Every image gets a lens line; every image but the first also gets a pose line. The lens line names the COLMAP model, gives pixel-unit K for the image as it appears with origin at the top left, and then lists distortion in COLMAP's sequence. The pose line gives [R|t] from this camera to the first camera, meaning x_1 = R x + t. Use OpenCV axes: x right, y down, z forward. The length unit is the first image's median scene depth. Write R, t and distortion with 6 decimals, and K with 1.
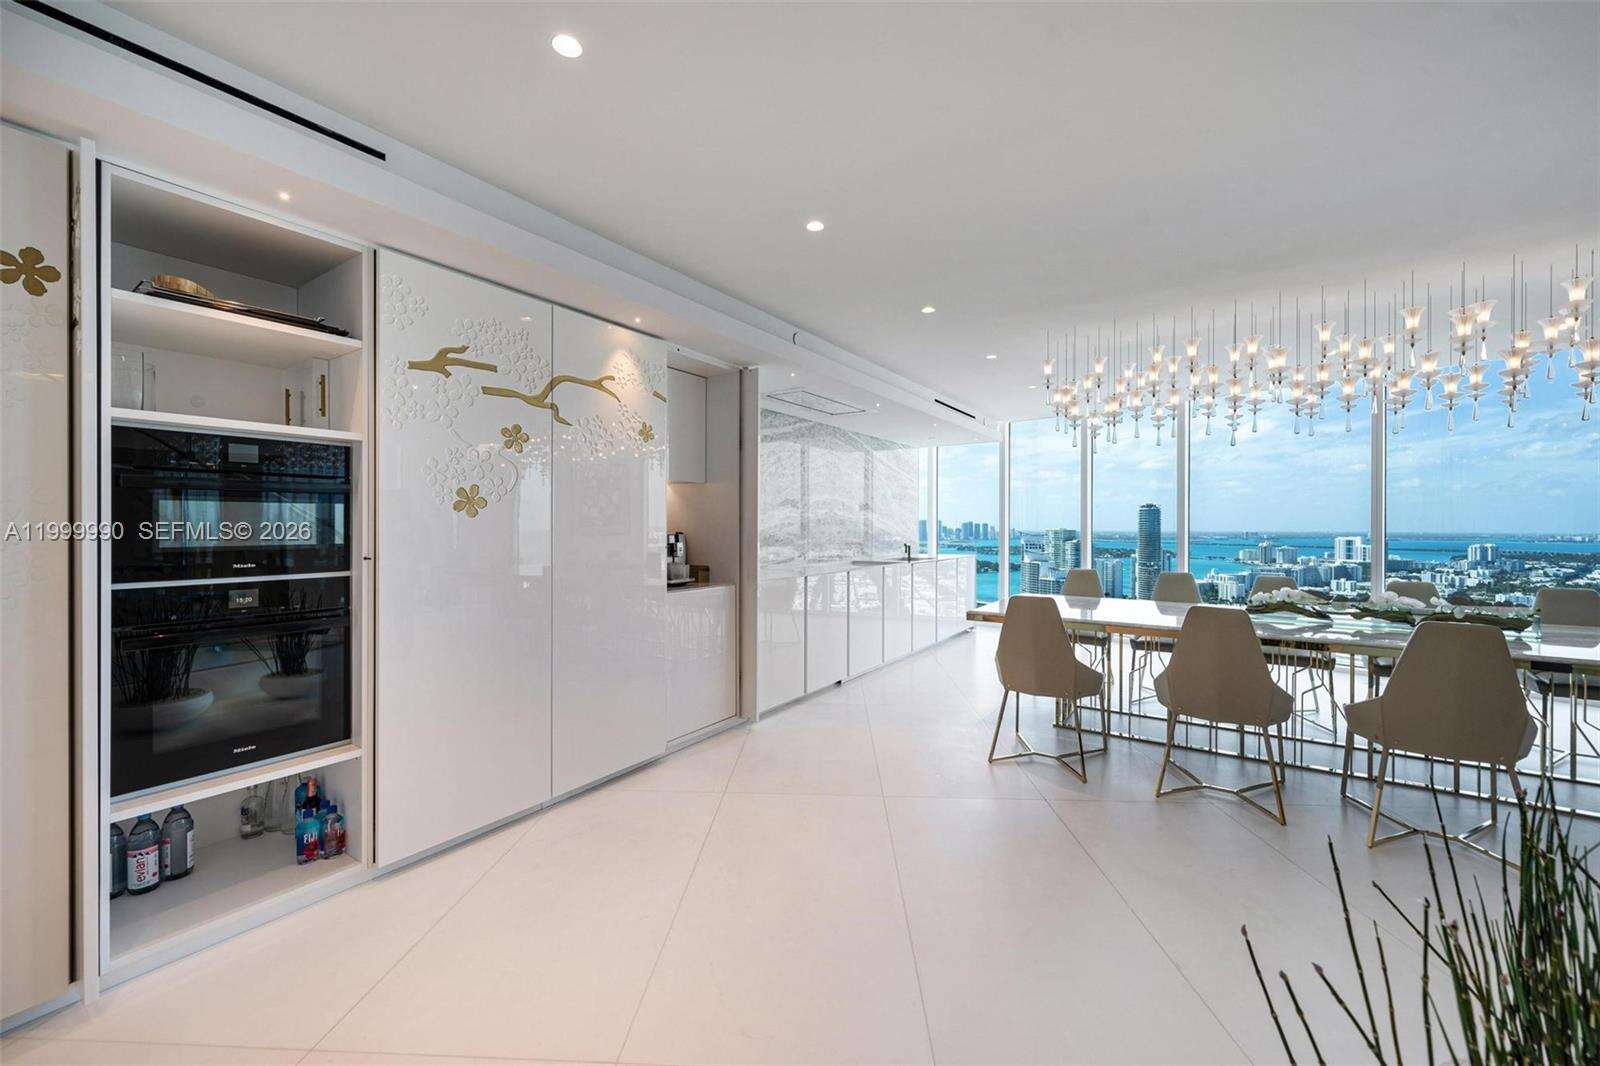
lens RADIAL K [[634.0, 0, 804.5], [0, 634.0, 530.0], [0, 0, 1]] dist [-0.000131, 0.000408]
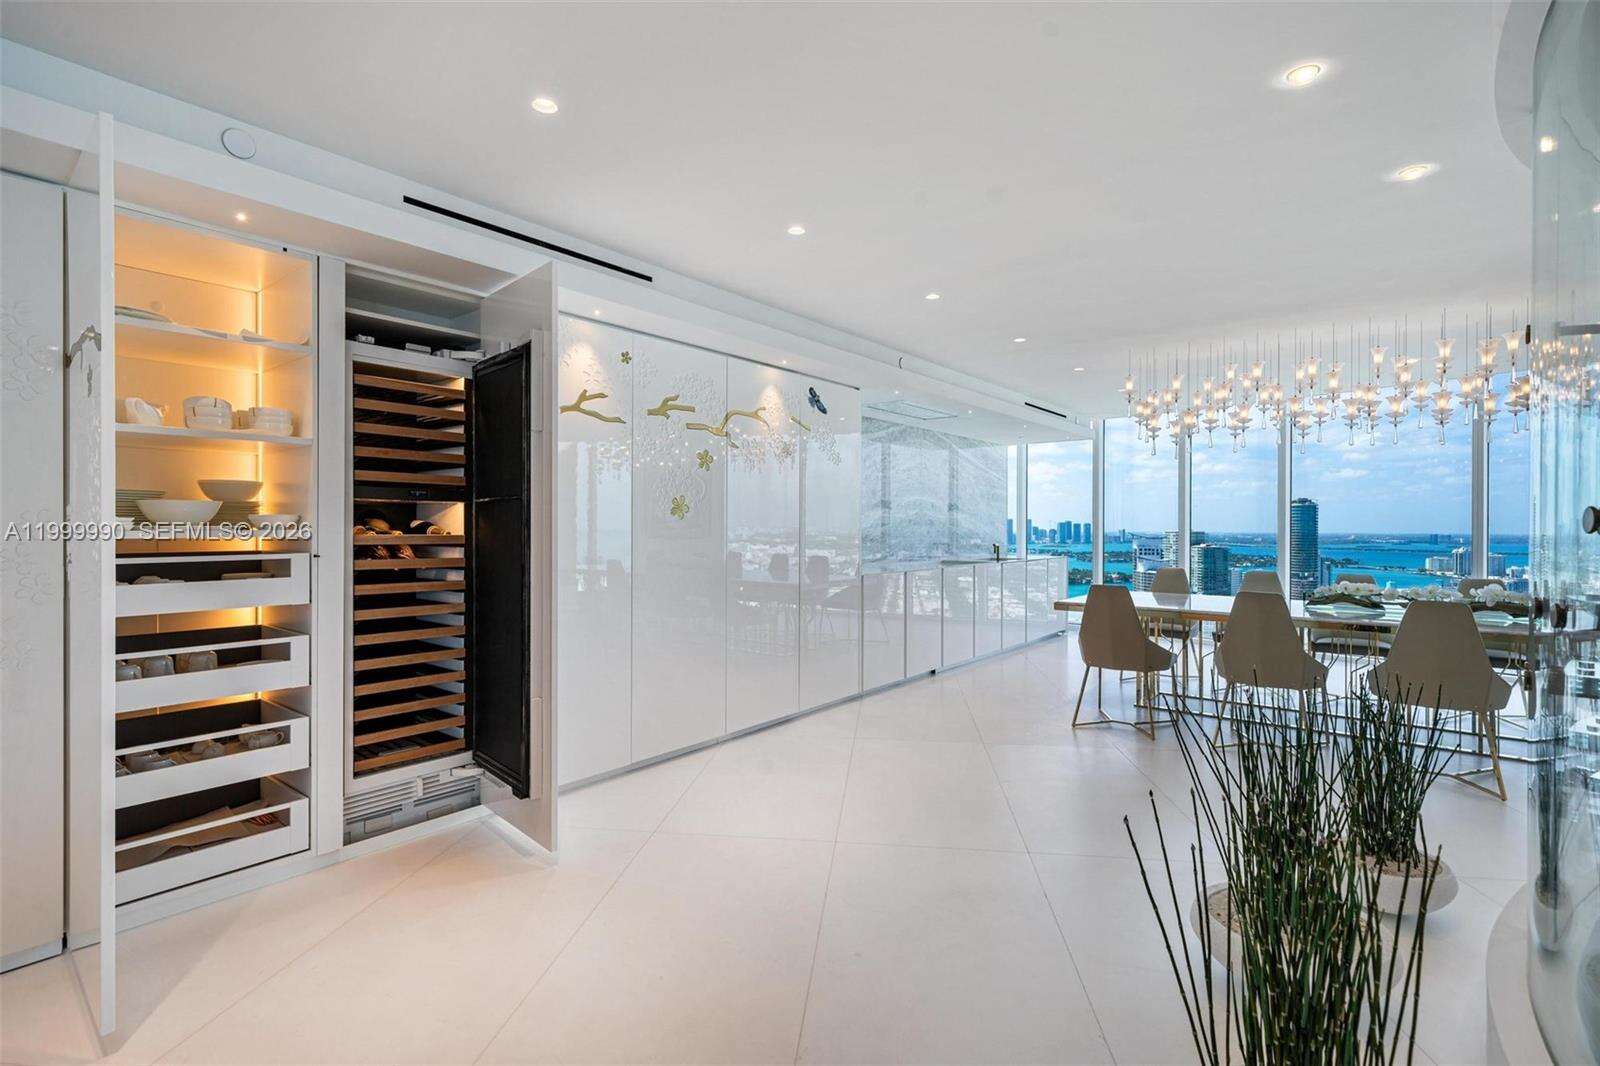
lens RADIAL K [[771.6, 0, 793.3], [0, 771.6, 530.2], [0, 0, 1]] dist [0.001121, -0.000782]
pose [[0.996248, 0.001346, -0.086538, -0.076061], [-0.001431, 0.999999, -0.000924, 0.002494], [0.086537, 0.001045, 0.996248, -0.353302]]
